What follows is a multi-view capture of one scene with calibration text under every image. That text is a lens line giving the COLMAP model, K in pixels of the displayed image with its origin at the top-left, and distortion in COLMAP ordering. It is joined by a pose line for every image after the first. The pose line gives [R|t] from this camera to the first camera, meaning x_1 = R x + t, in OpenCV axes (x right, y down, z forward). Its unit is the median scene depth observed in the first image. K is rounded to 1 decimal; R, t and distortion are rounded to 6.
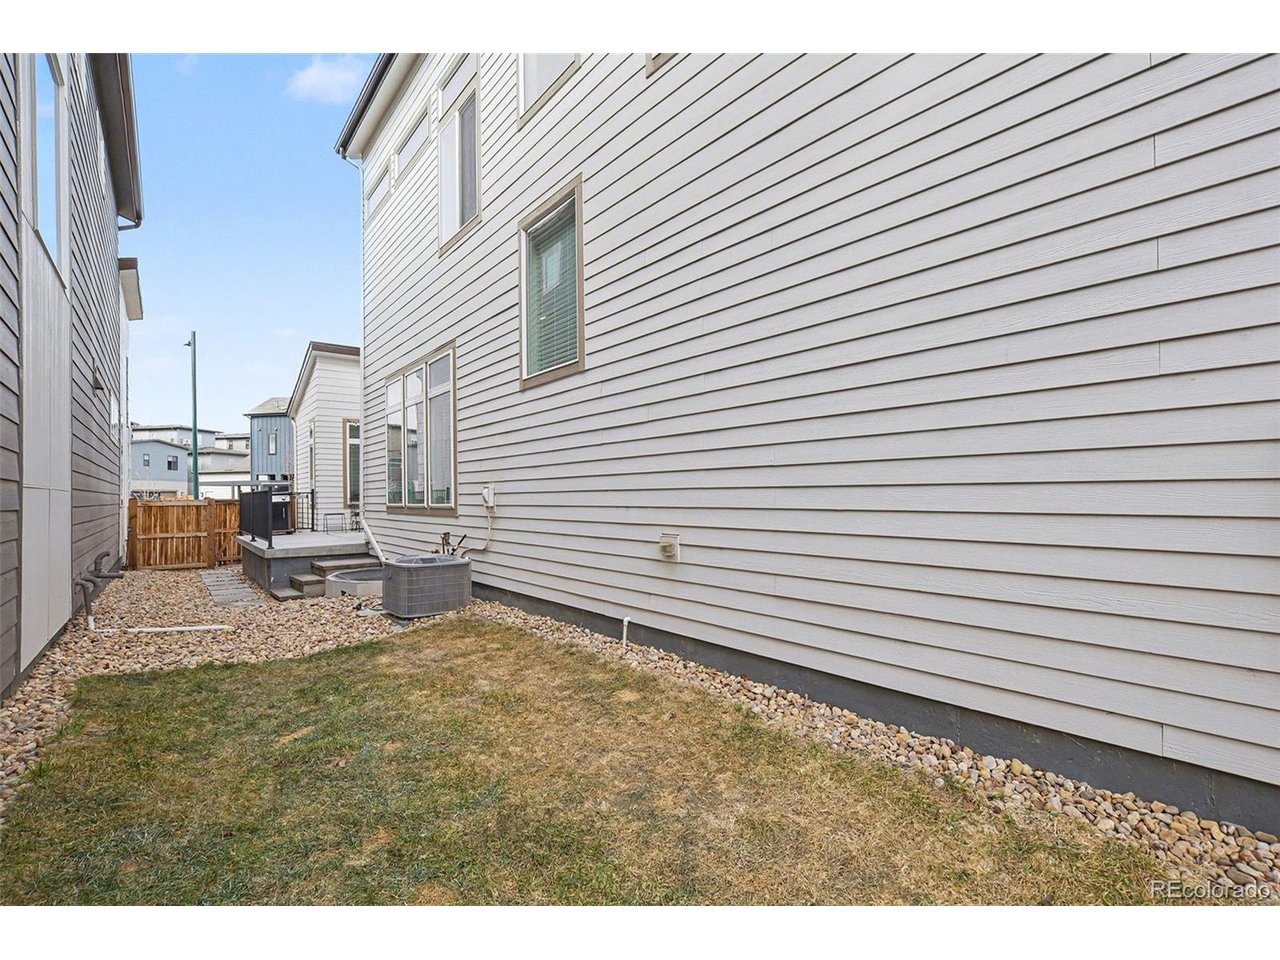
lens RADIAL K [[644.0, 0, 639.8], [0, 644.0, 500.5], [0, 0, 1]] dist [-0.000549, -0.000040]
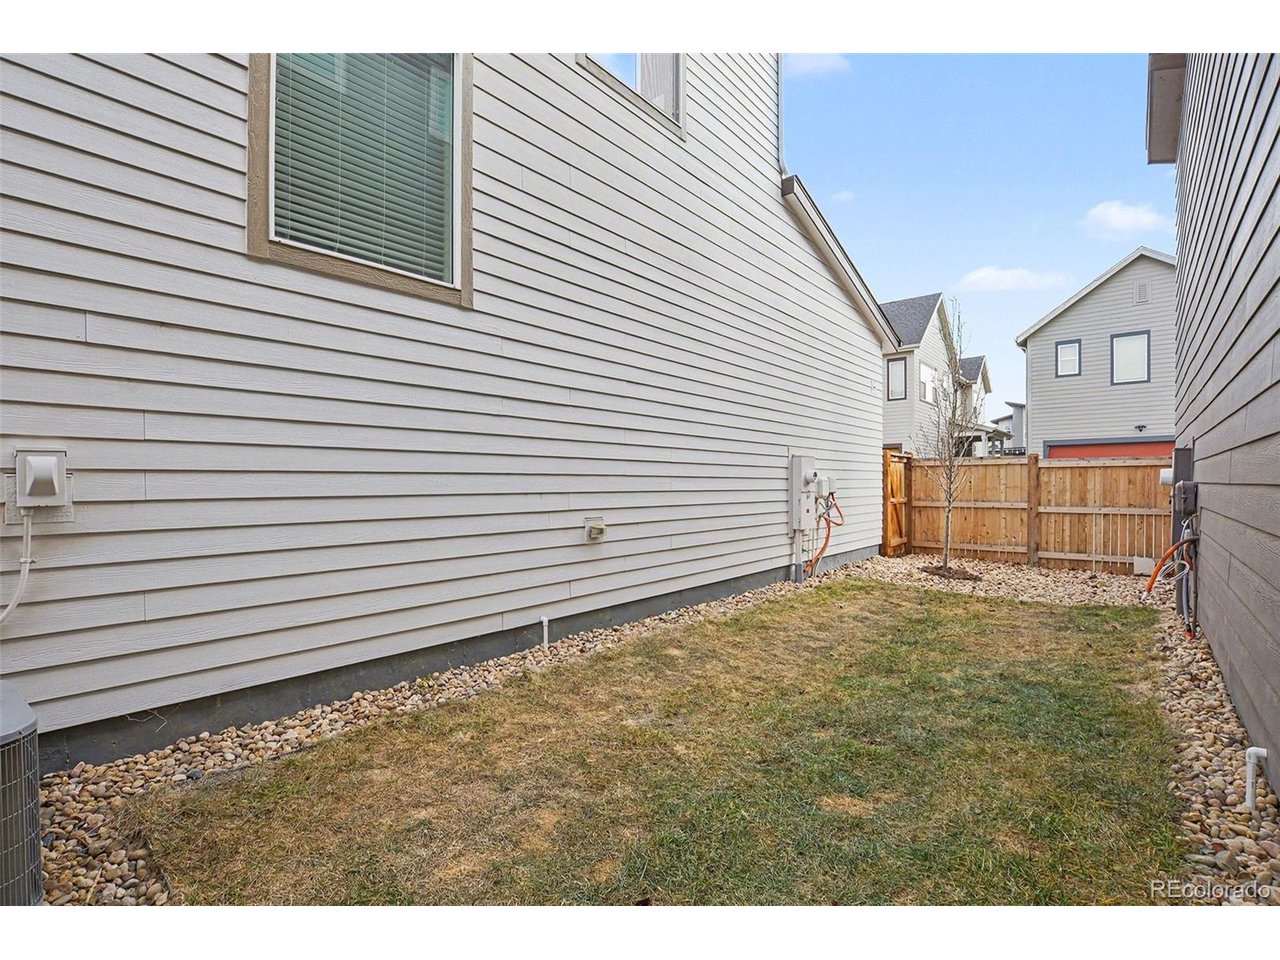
lens RADIAL K [[643.6, 0, 640.0], [0, 643.6, 480.0], [0, 0, 1]] dist [-0.001847, -0.000226]
pose [[-0.252558, 0.008138, 0.967547, -0.922203], [0.007554, 0.999951, -0.006438, -0.002132], [-0.967552, 0.005683, -0.252607, 1.097778]]
